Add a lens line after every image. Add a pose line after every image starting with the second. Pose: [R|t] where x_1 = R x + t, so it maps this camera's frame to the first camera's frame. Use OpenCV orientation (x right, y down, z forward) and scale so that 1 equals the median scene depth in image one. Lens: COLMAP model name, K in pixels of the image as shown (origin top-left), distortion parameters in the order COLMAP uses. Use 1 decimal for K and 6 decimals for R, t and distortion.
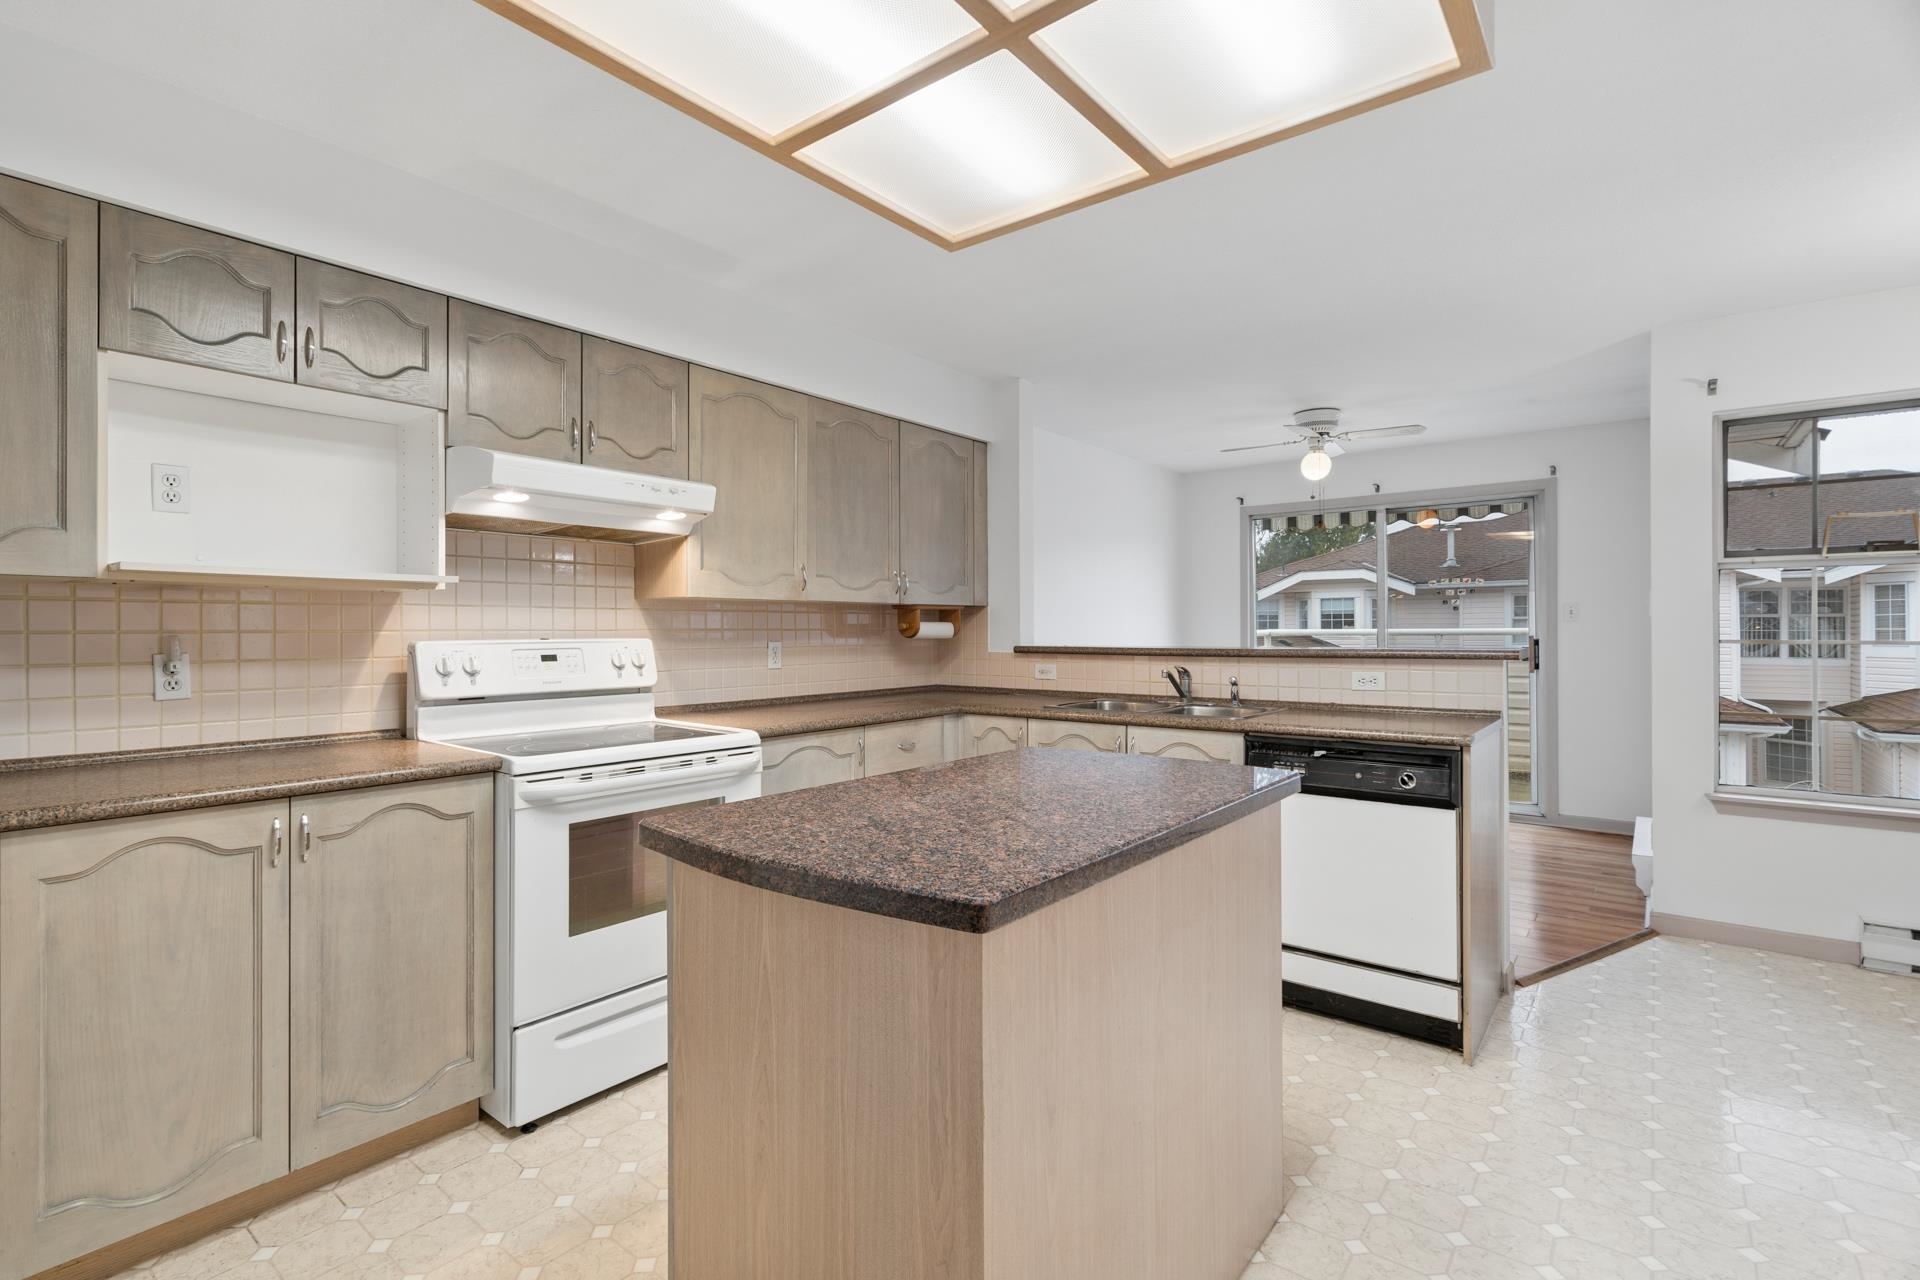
lens RADIAL K [[897.0, 0, 955.8], [0, 897.0, 631.6], [0, 0, 1]] dist [-0.006203, 0.003102]
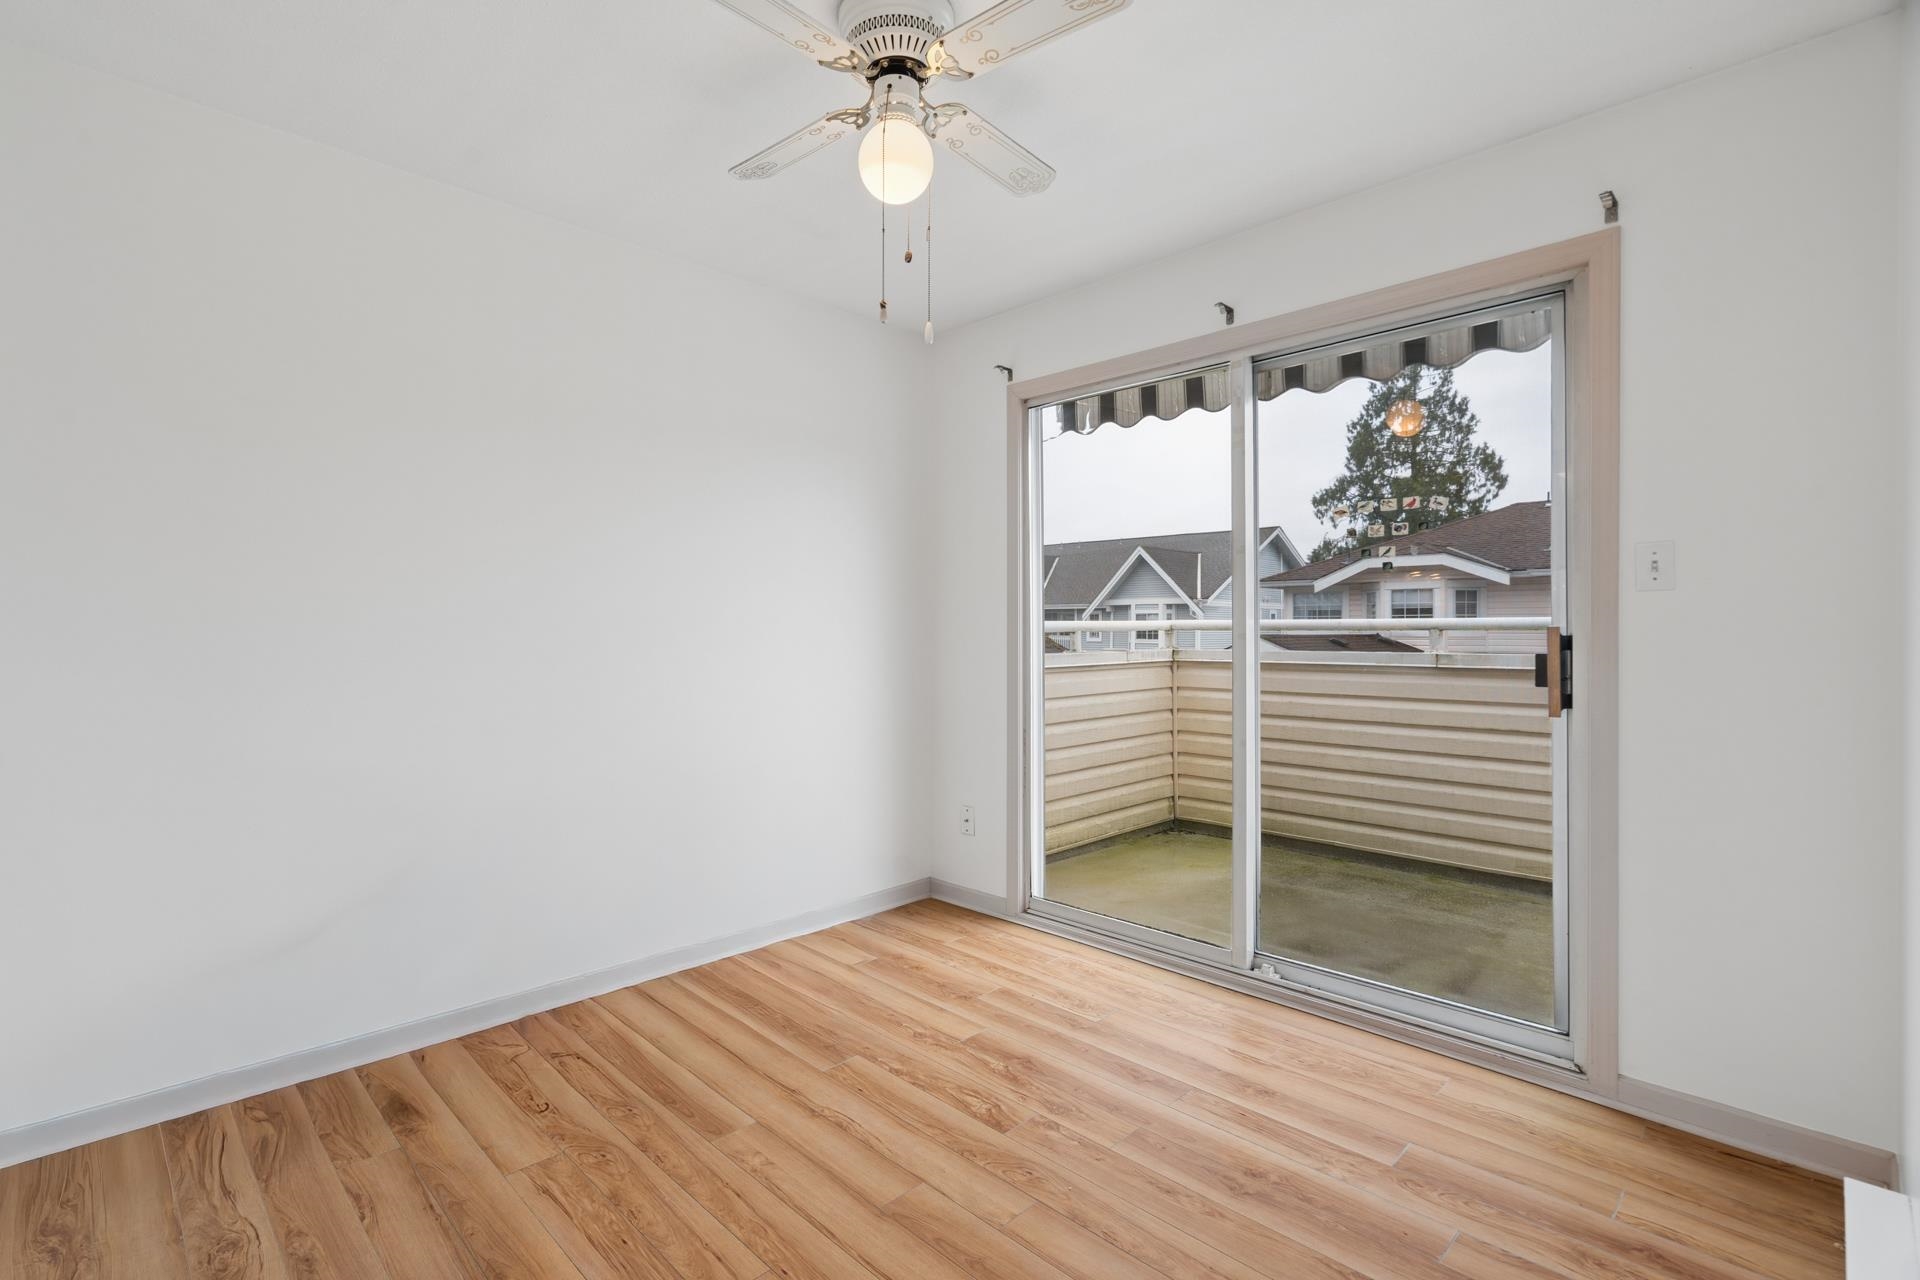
lens RADIAL K [[897.0, 0, 961.8], [0, 897.0, 632.6], [0, 0, 1]] dist [-0.006203, 0.003102]
pose [[0.994627, 0.005728, -0.103361, 0.108761], [-0.005316, 0.999977, 0.004253, 0.001953], [0.103383, -0.003680, 0.994635, 0.147730]]
